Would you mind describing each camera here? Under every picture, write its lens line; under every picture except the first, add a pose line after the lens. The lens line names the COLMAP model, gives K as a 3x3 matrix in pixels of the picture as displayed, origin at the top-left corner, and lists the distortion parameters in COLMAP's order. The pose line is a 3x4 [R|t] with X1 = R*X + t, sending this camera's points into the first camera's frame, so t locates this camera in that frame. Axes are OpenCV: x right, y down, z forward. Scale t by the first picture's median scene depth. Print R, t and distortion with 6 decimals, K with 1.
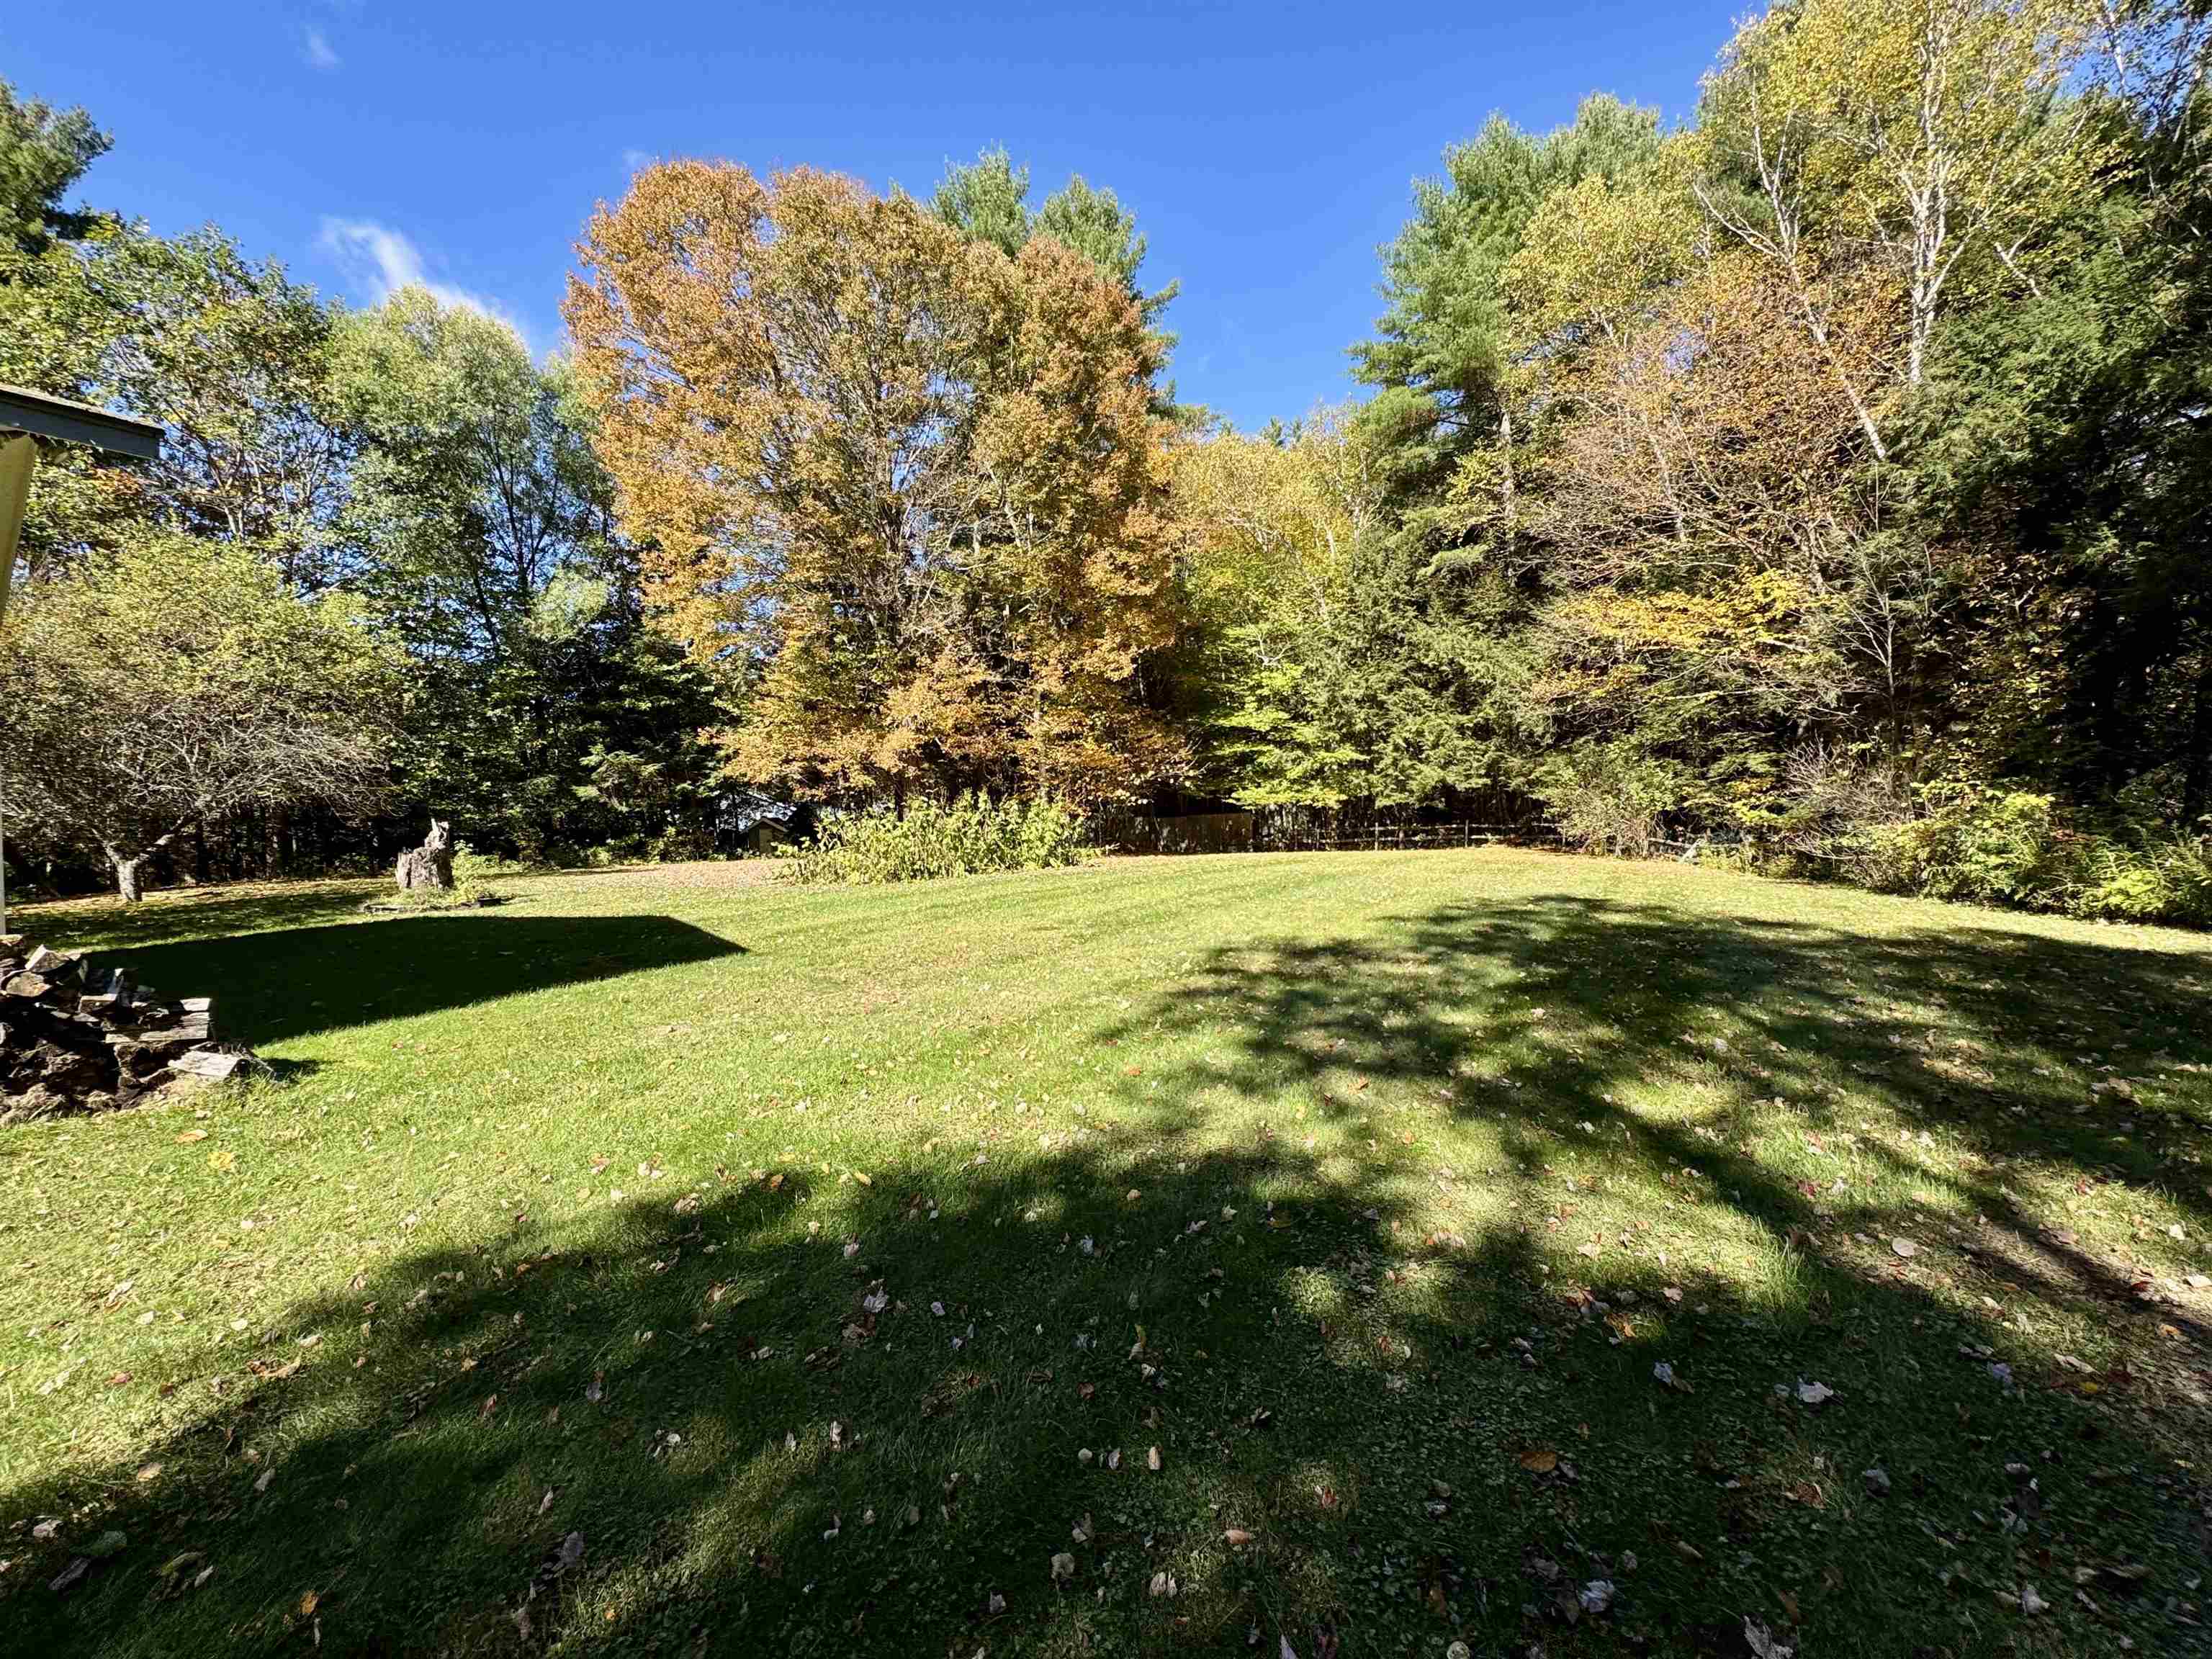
lens RADIAL K [[878.2, 0, 1105.7], [0, 878.2, 834.2], [0, 0, 1]] dist [-0.002506, 0.000094]
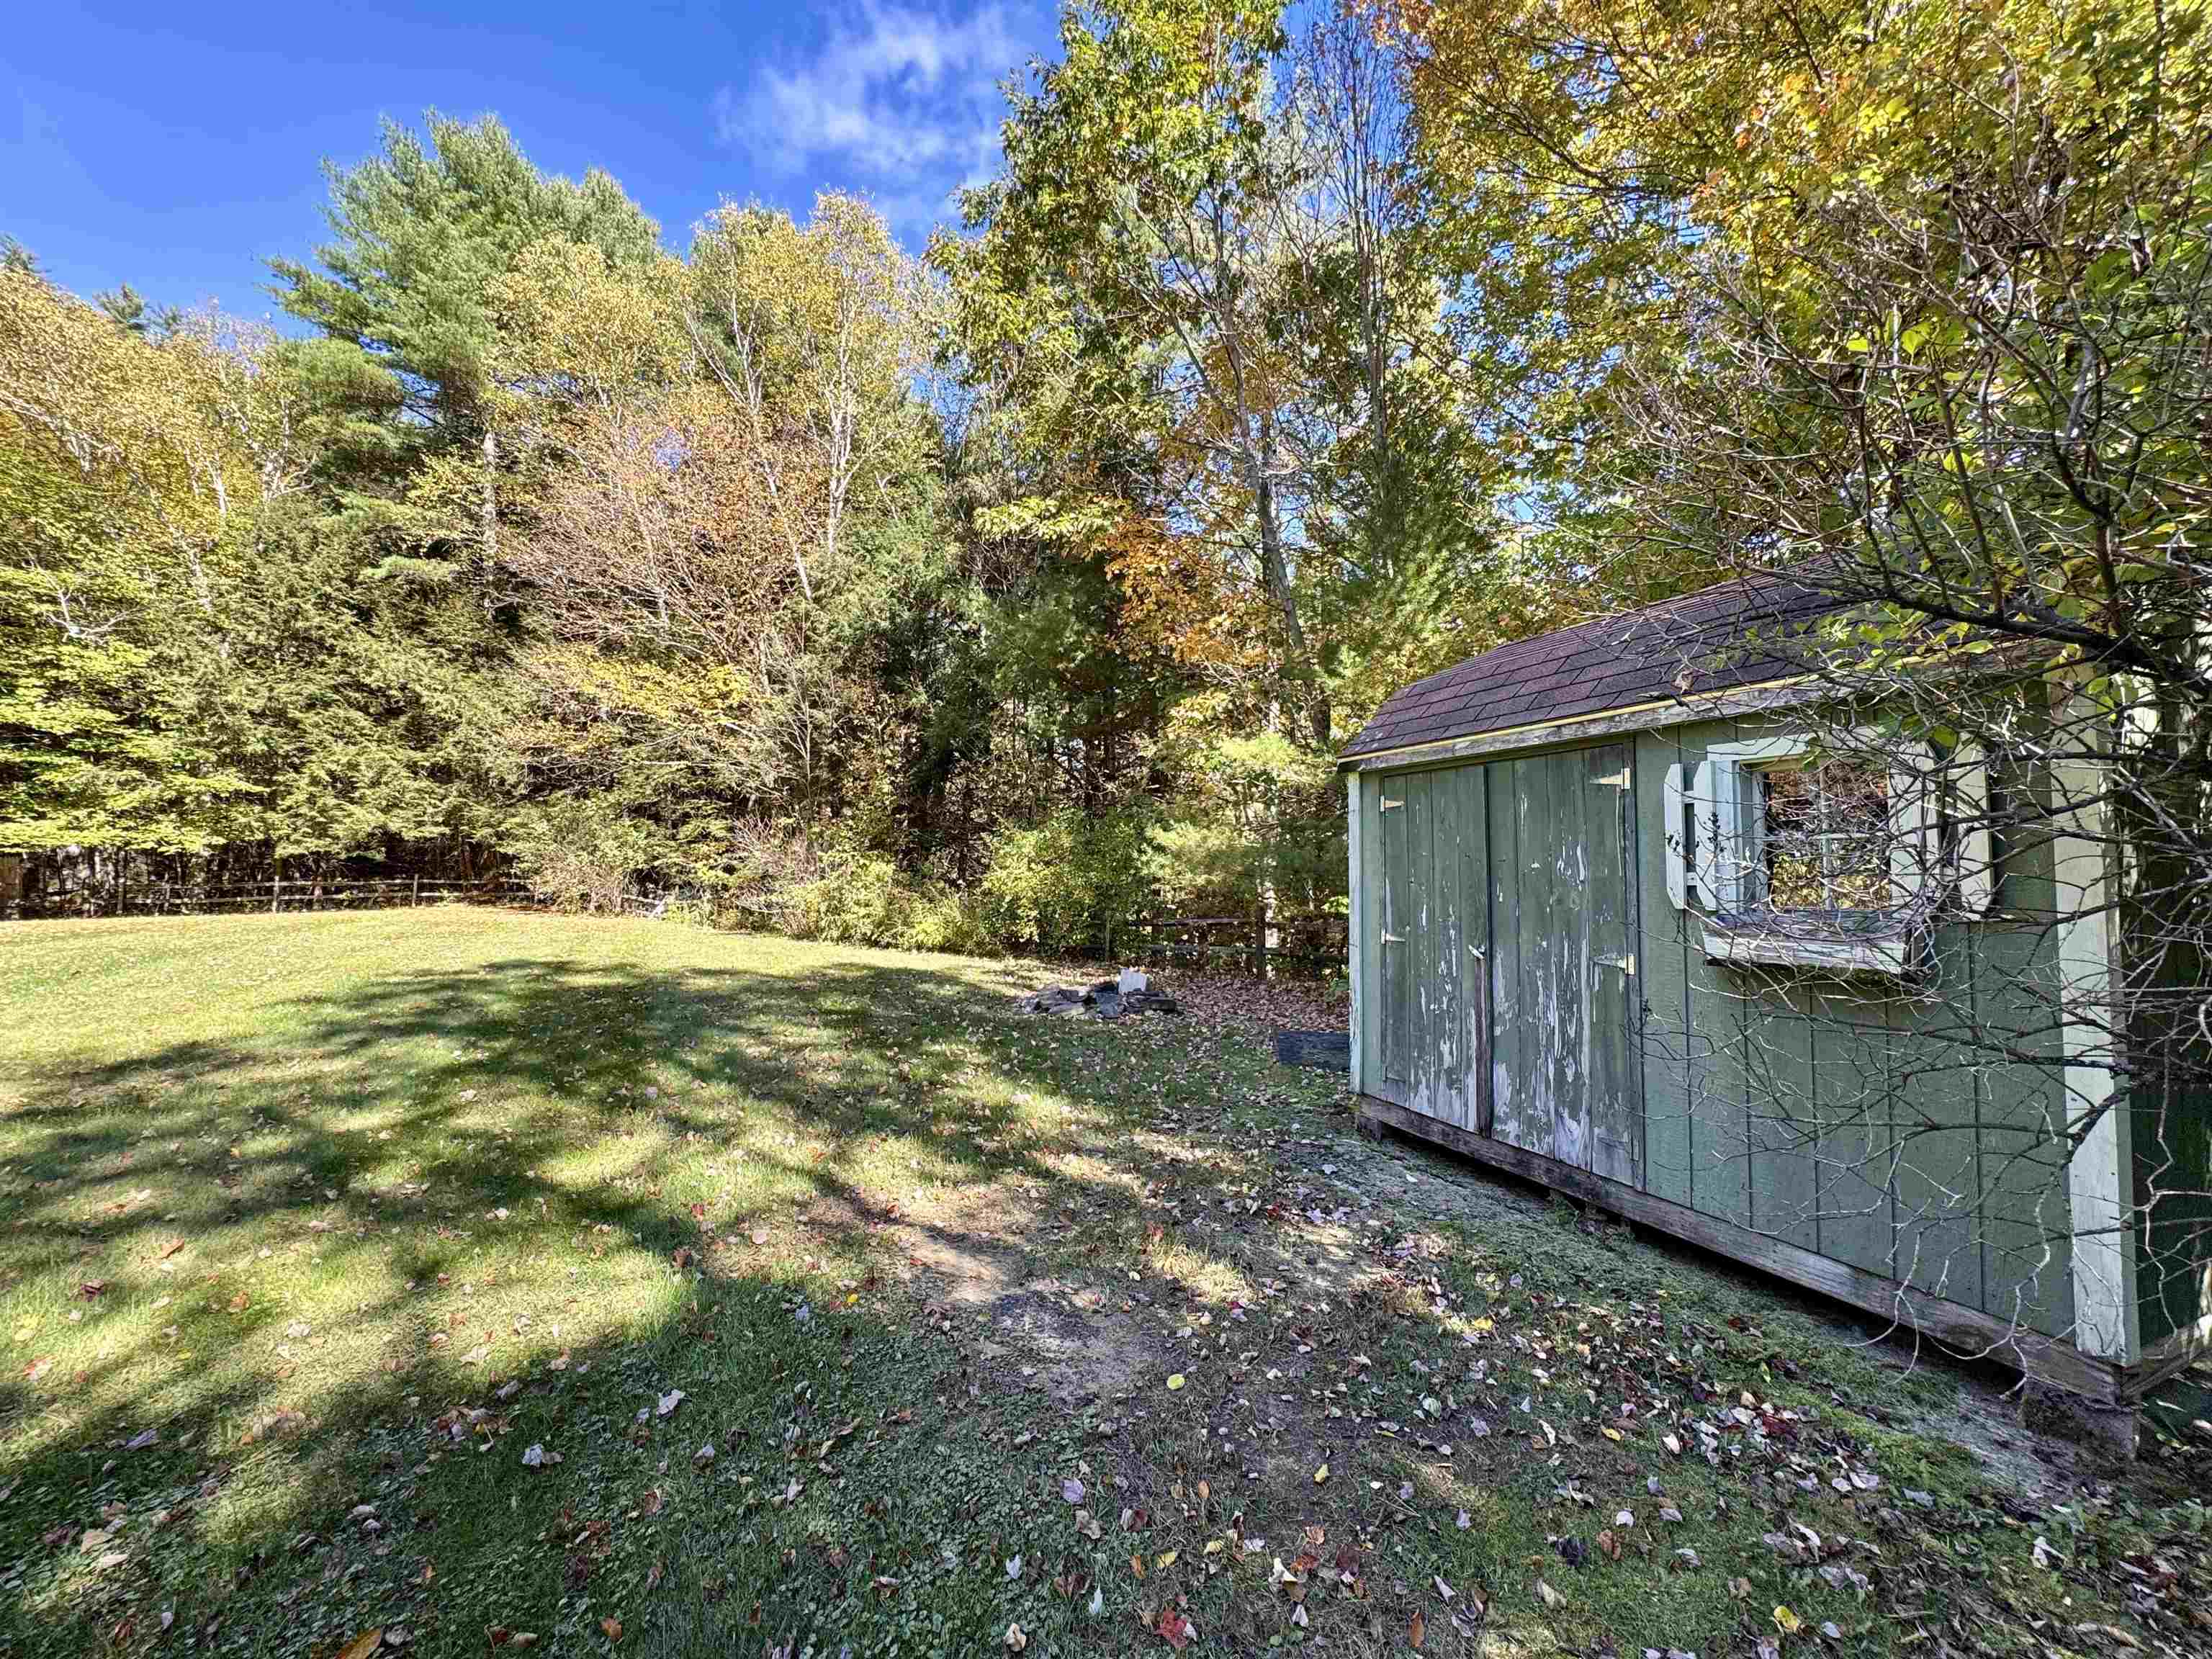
lens RADIAL K [[878.2, 0, 1111.0], [0, 878.2, 831.1], [0, 0, 1]] dist [-0.002506, 0.000094]
pose [[0.492091, 0.057739, 0.868627, 0.003991], [0.000621, 0.997775, -0.066676, -0.001299], [-0.870544, 0.033349, 0.490960, -0.004612]]
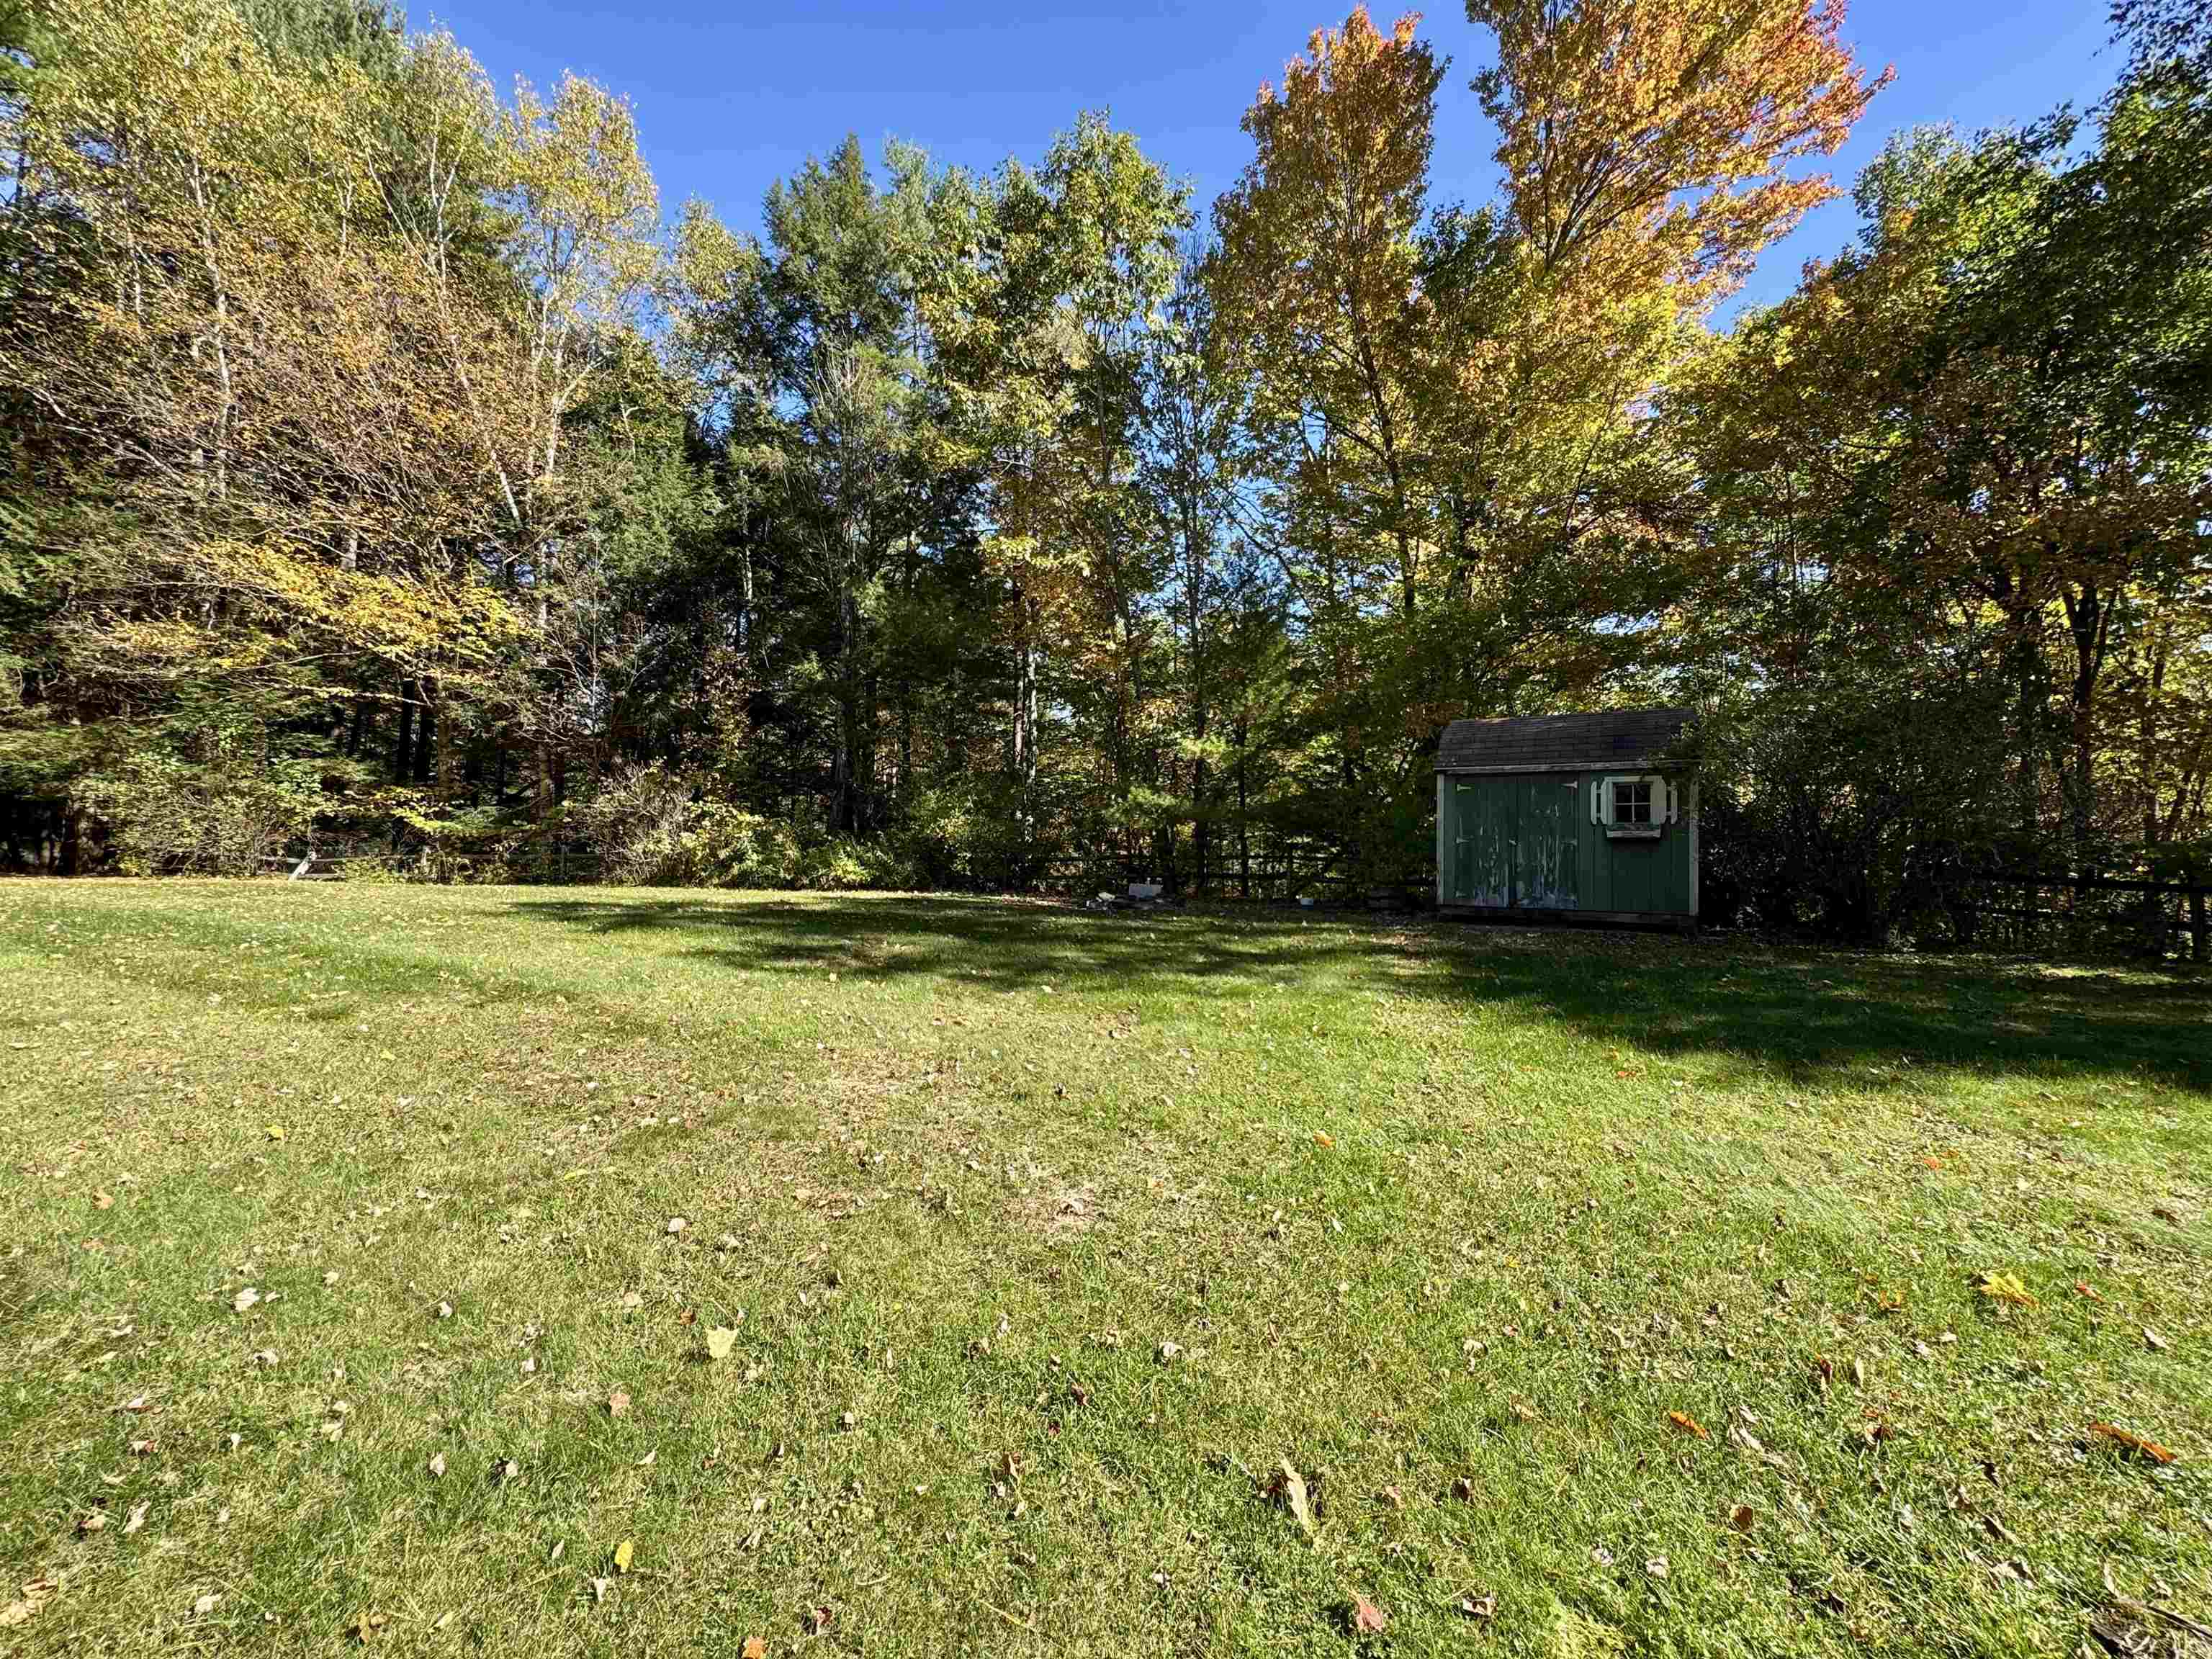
lens RADIAL K [[878.2, 0, 1102.6], [0, 878.2, 818.4], [0, 0, 1]] dist [-0.002506, 0.000094]
pose [[-0.095180, 0.029626, 0.995019, -0.263047], [0.013226, 0.999506, -0.028494, 0.008133], [-0.995372, 0.010448, -0.095525, 0.280007]]
